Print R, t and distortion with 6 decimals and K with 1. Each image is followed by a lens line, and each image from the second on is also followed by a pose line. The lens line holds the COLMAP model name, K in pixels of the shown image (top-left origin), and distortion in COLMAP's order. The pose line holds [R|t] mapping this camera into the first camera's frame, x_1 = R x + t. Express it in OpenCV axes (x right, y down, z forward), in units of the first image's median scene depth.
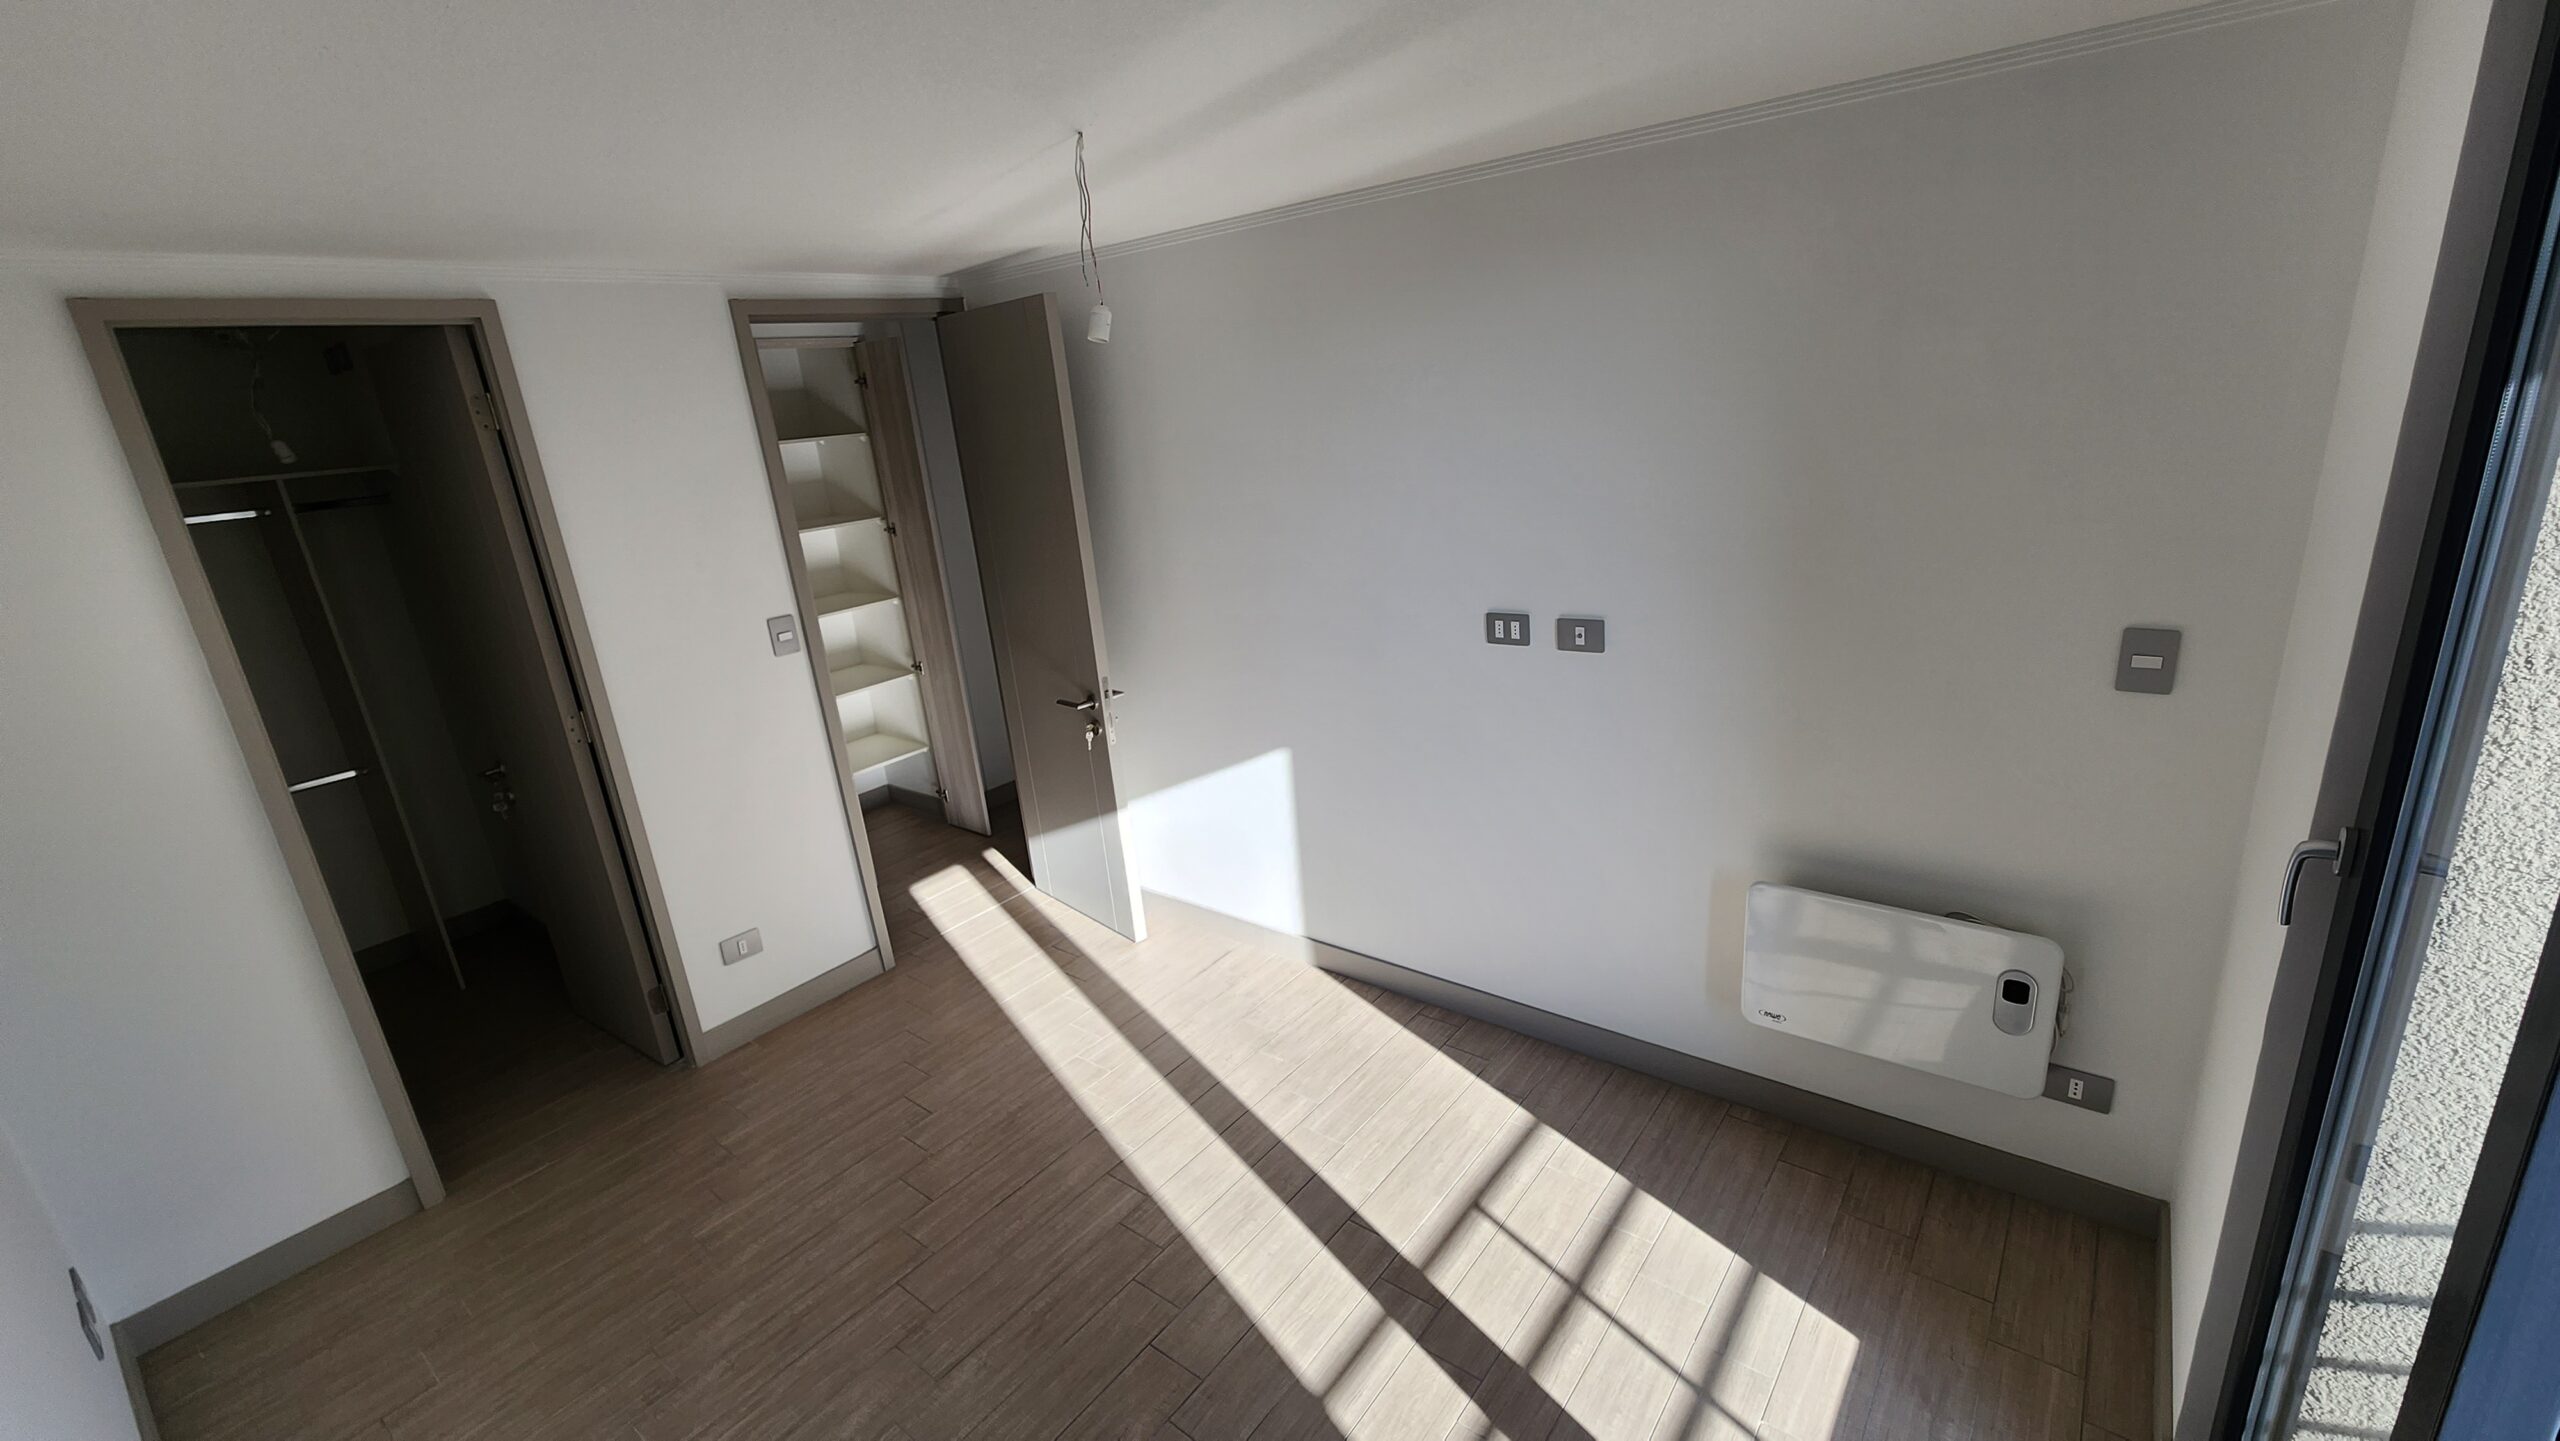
lens RADIAL K [[1062.4, 0, 1280.0], [0, 1062.4, 720.5], [0, 0, 1]] dist [-0.002087, -0.000216]
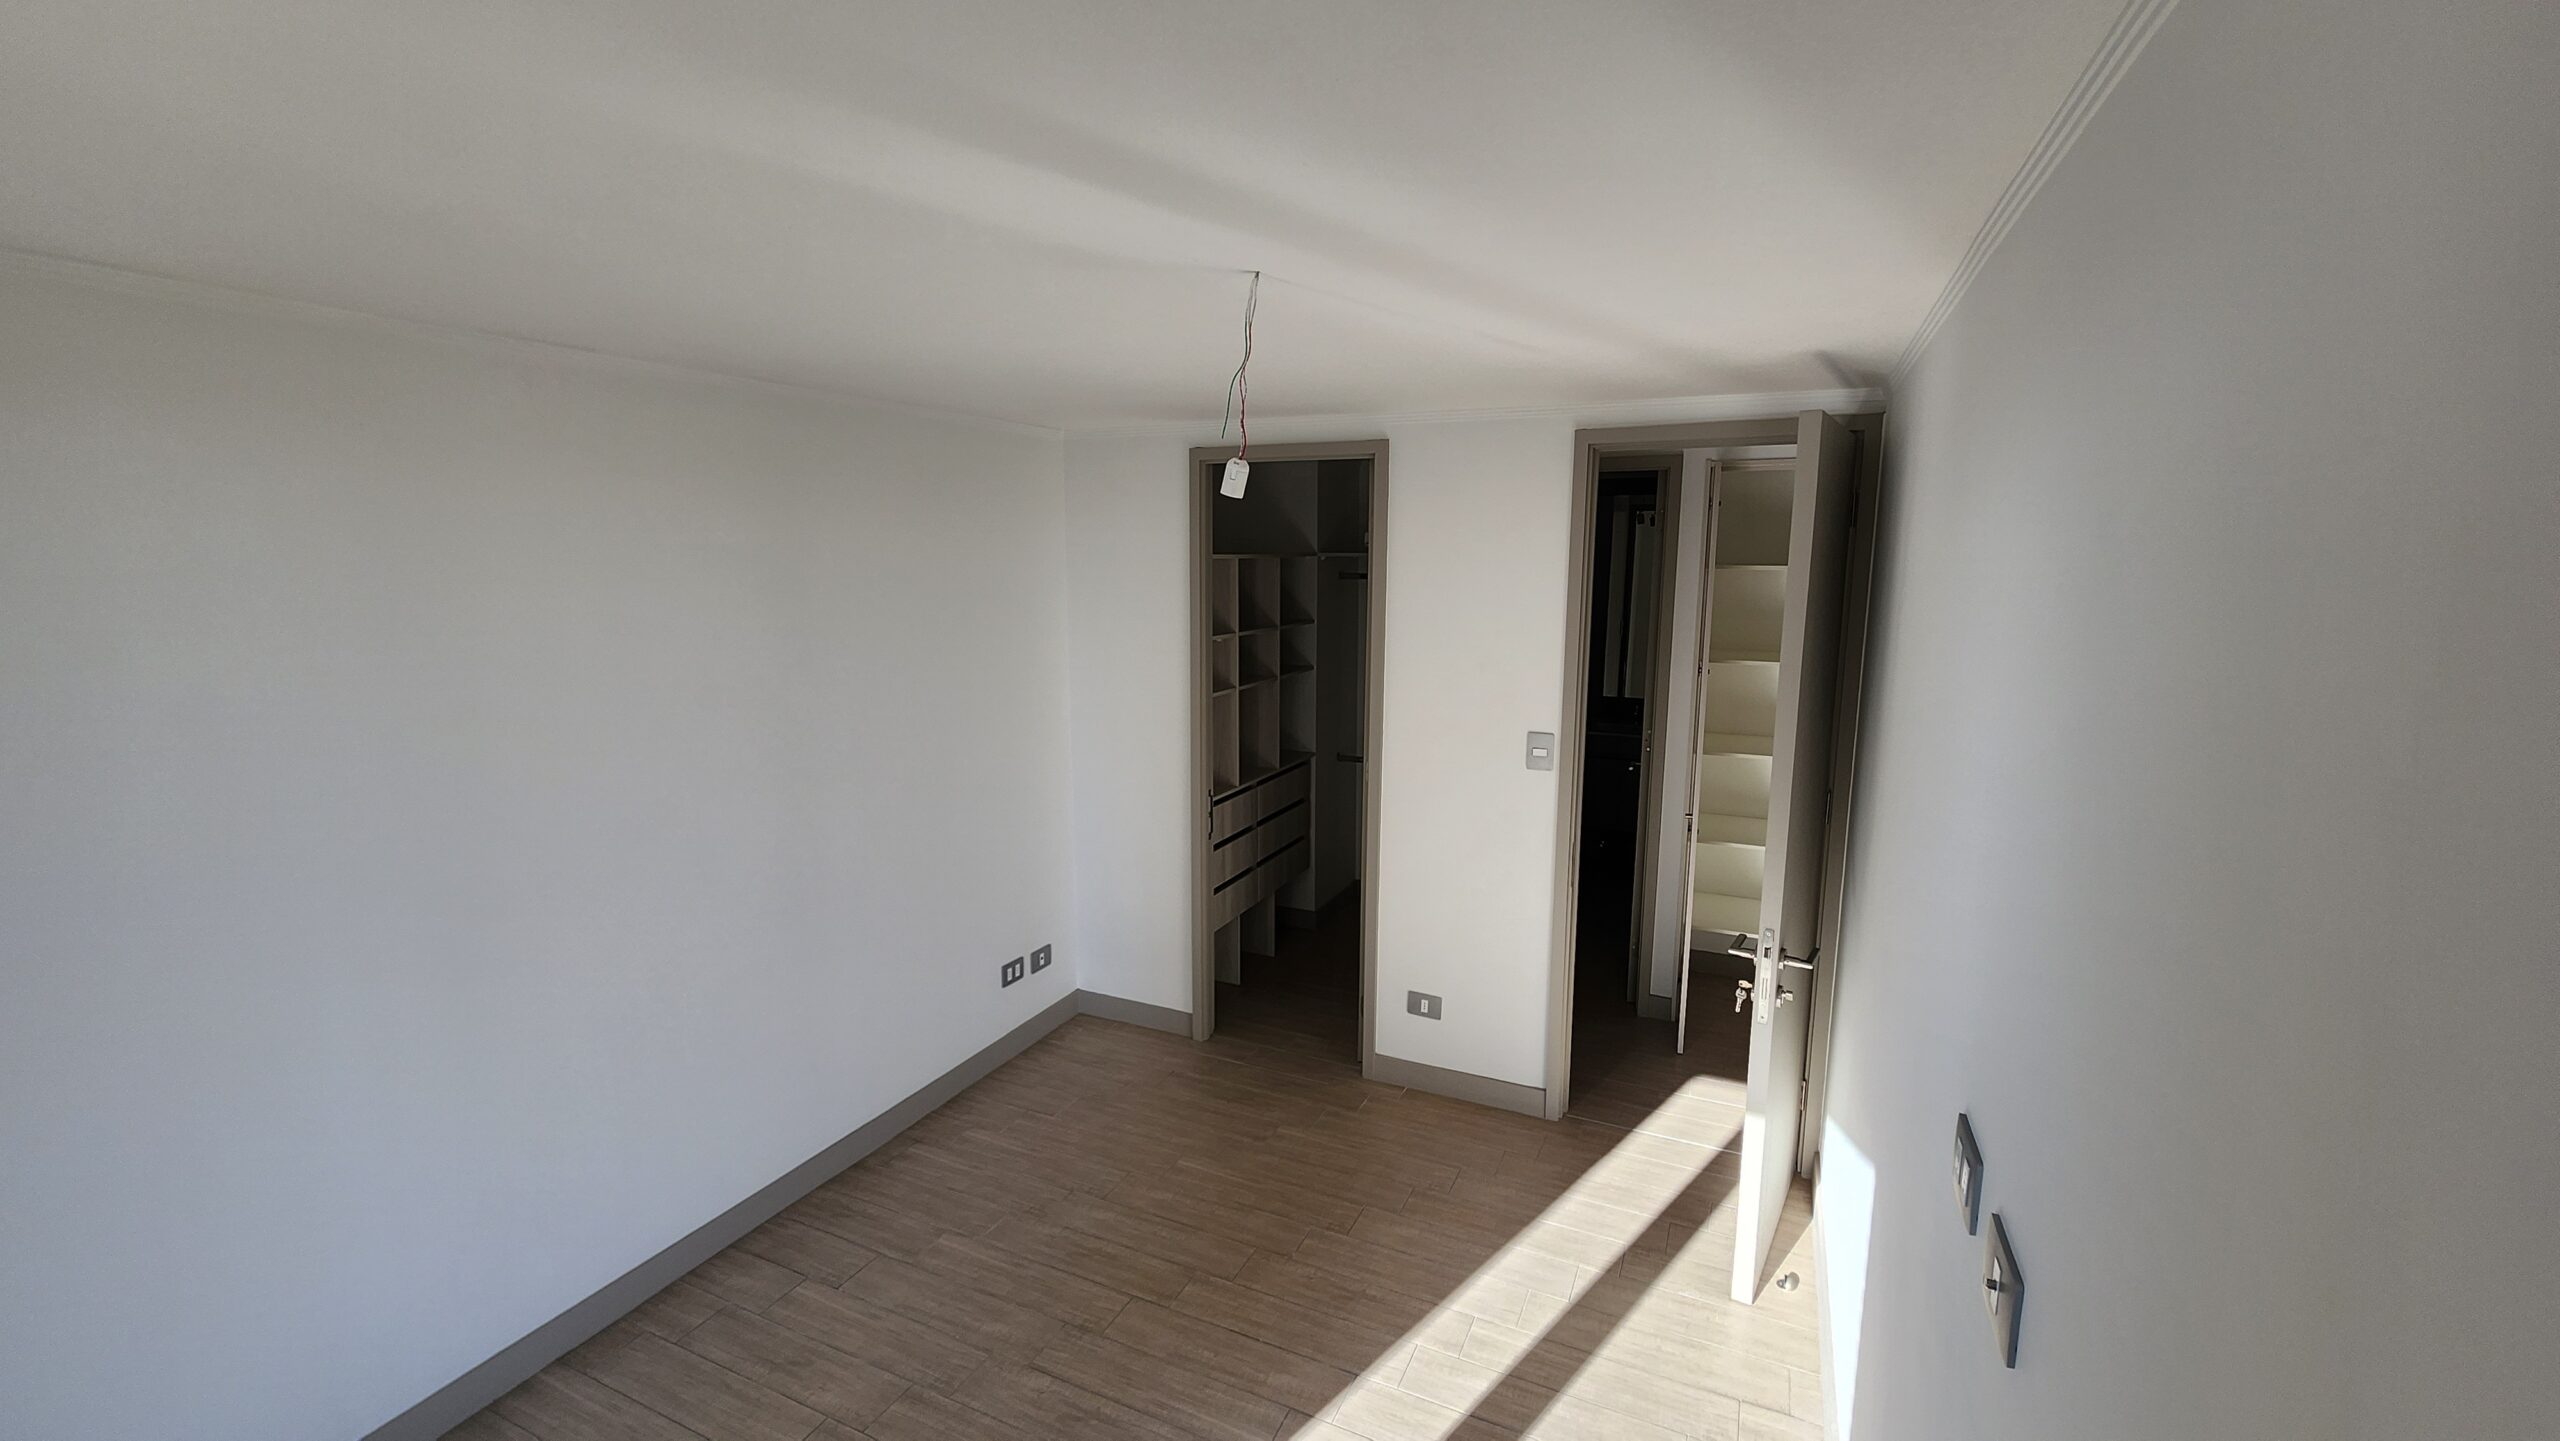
lens RADIAL K [[1046.0, 0, 1280.0], [0, 1046.0, 720.5], [0, 0, 1]] dist [-0.001188, -0.000077]
pose [[0.227121, 0.241993, -0.943321, 0.480983], [-0.315770, 0.934603, 0.163729, -0.226545], [0.921252, 0.260687, 0.288682, 0.563378]]
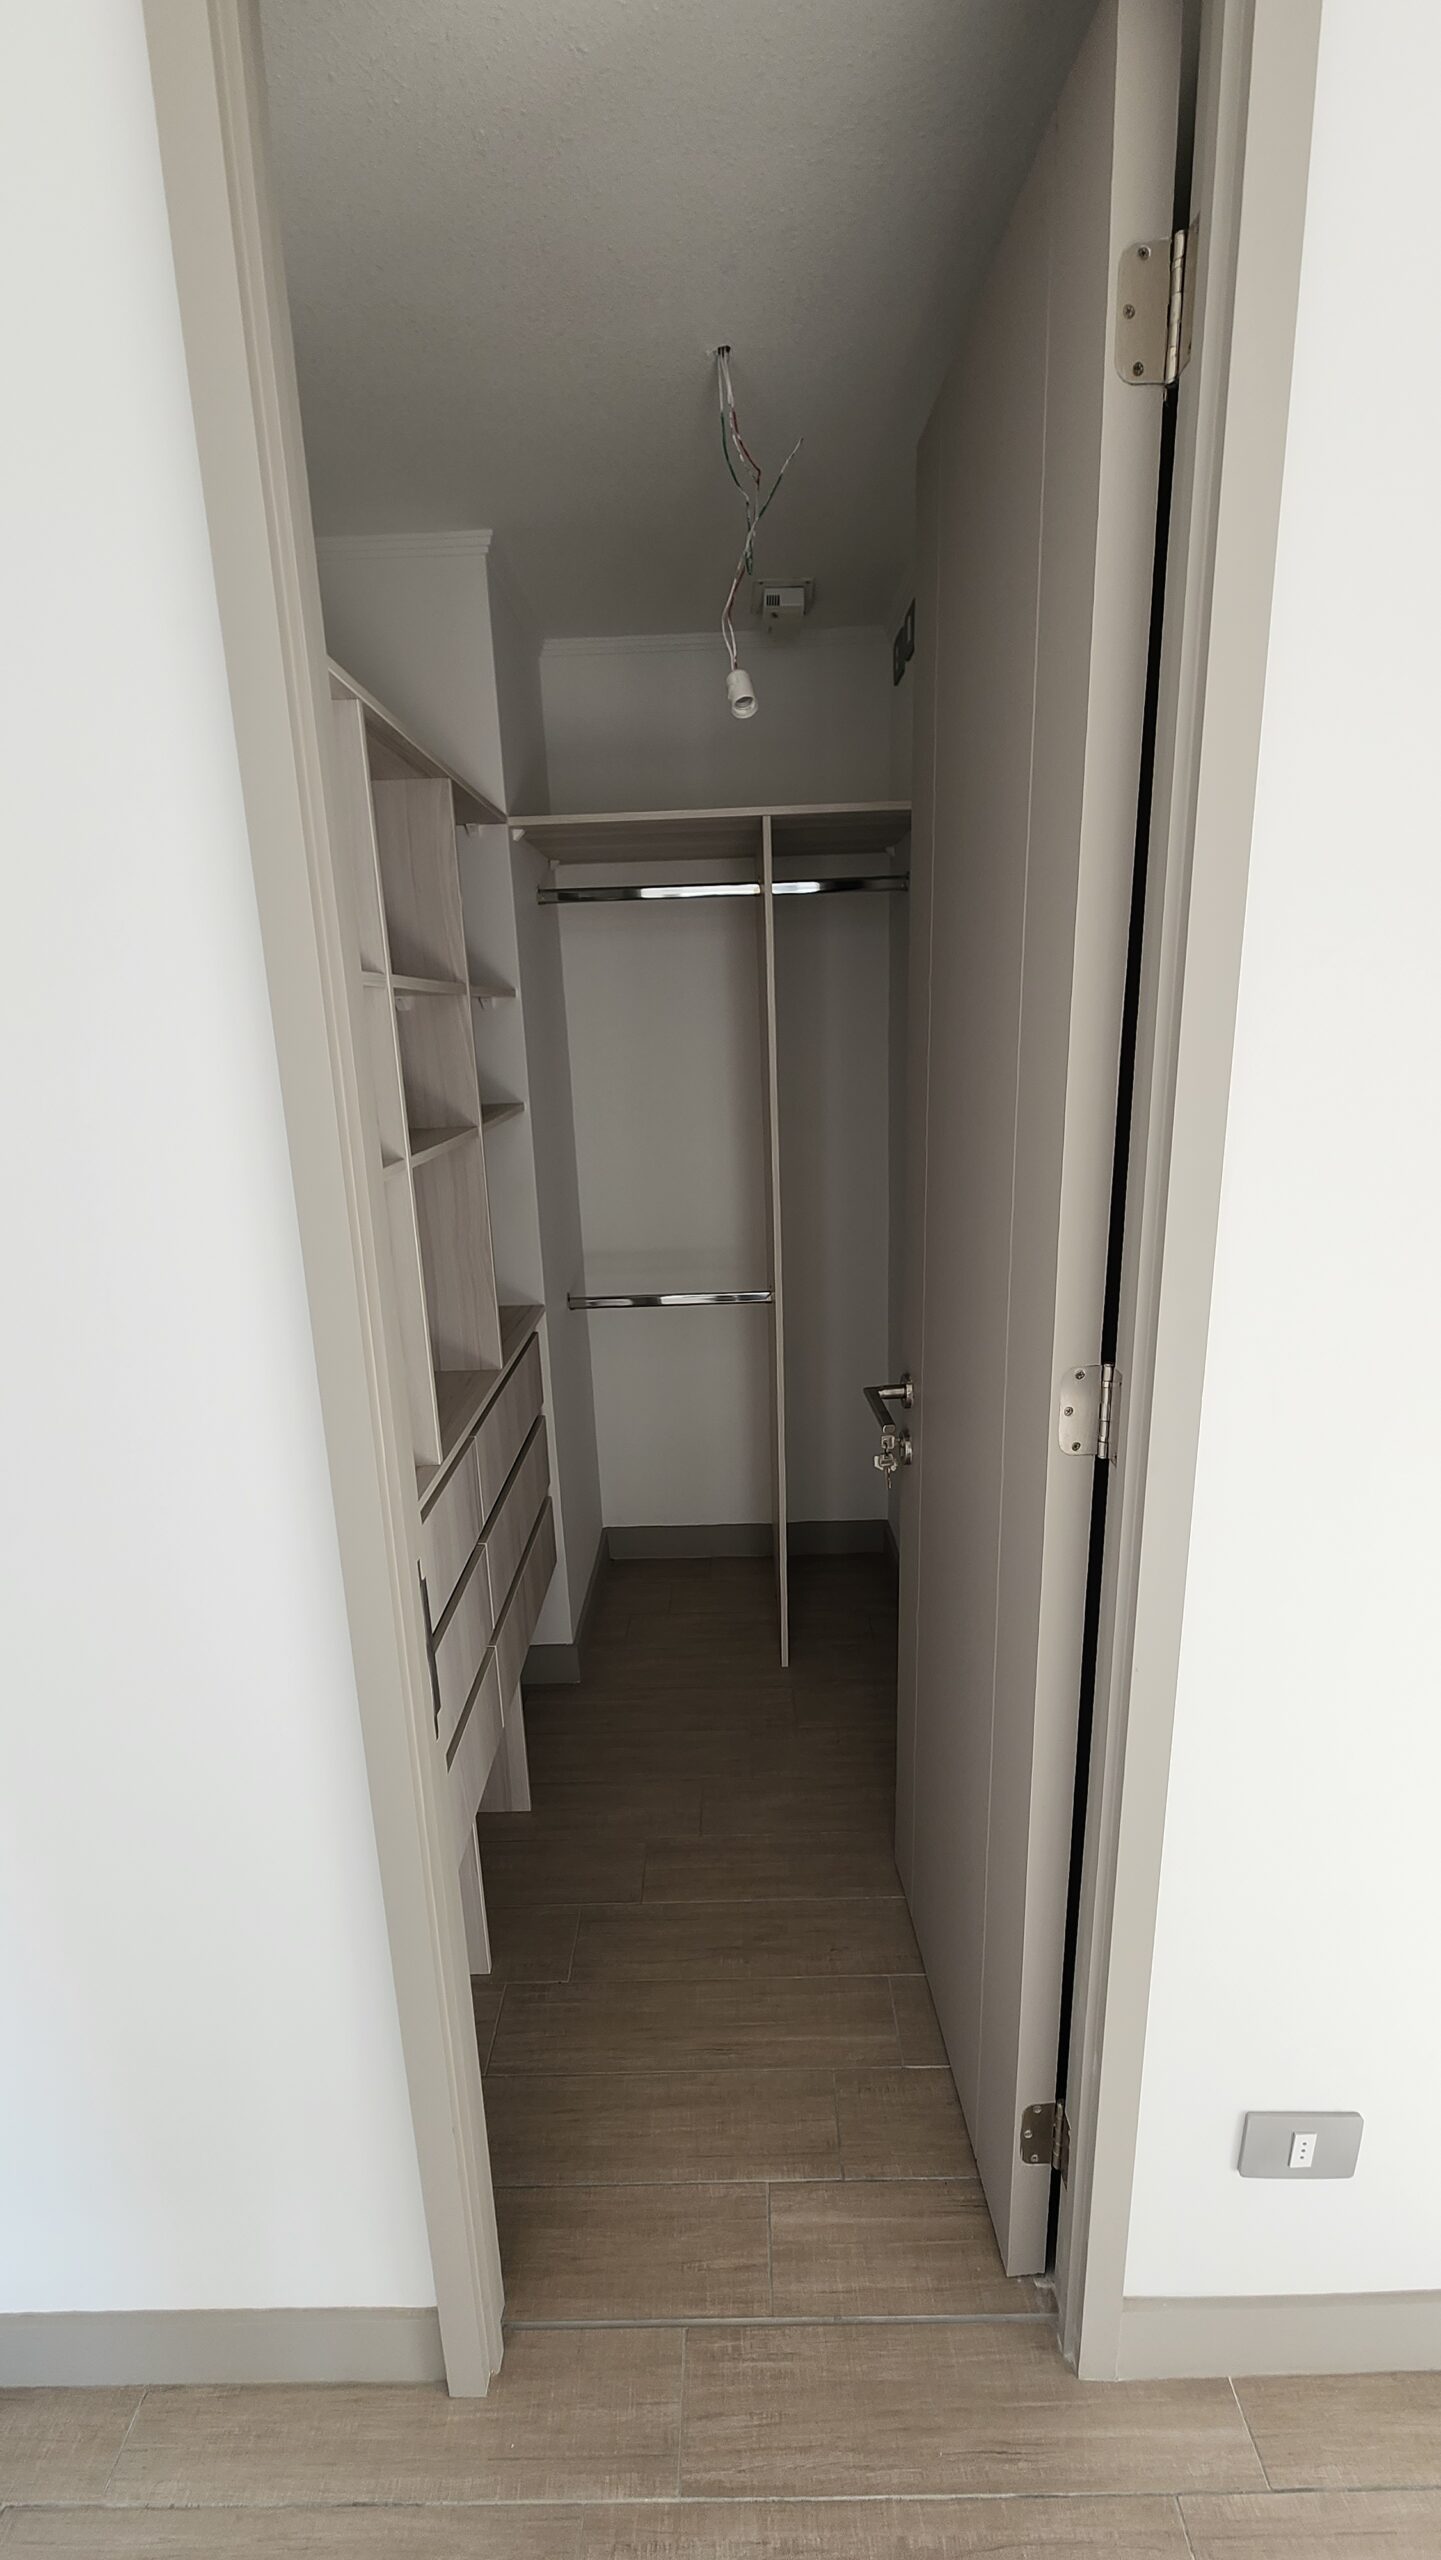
lens RADIAL K [[1062.4, 0, 720.5], [0, 1062.4, 1280.0], [0, 0, 1]] dist [-0.002087, -0.000216]
pose [[0.610971, 0.253600, -0.749934, -0.519989], [-0.259788, 0.959070, 0.112673, -0.040546], [0.747813, 0.125984, 0.651846, 0.732694]]
